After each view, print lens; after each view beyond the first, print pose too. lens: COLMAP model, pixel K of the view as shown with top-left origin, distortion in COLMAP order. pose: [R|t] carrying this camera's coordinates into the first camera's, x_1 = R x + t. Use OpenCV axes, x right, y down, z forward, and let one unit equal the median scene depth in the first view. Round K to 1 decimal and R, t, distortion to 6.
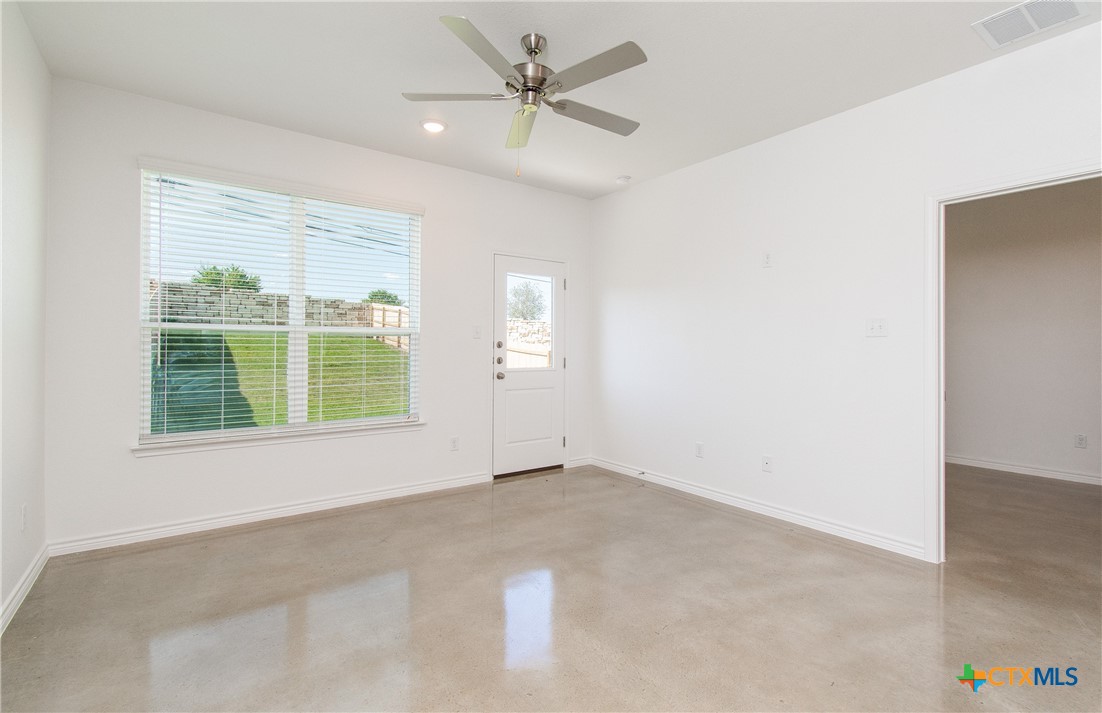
lens RADIAL K [[515.7, 0, 551.0], [0, 515.7, 356.5], [0, 0, 1]] dist [0.000140, -0.000063]
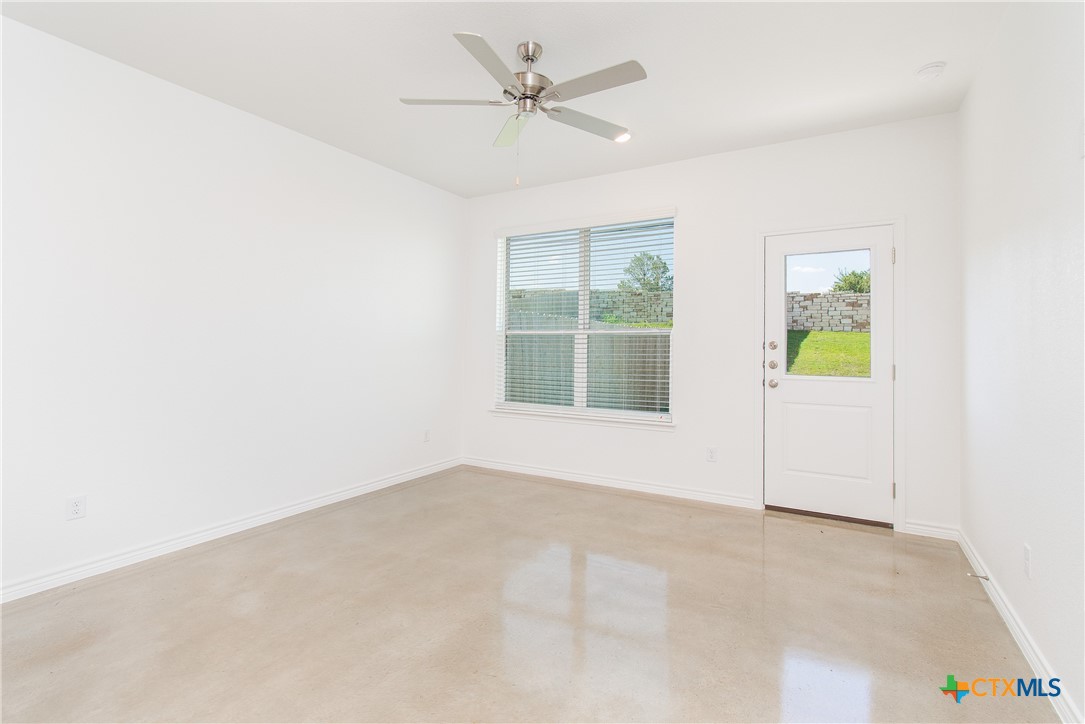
lens RADIAL K [[511.3, 0, 548.9], [0, 511.3, 344.8], [0, 0, 1]] dist [-0.001415, -0.000302]
pose [[0.404702, -0.001819, -0.914447, 0.569332], [-0.021576, 0.999701, -0.011538, -0.007449], [0.914194, 0.024400, 0.404542, 0.404415]]
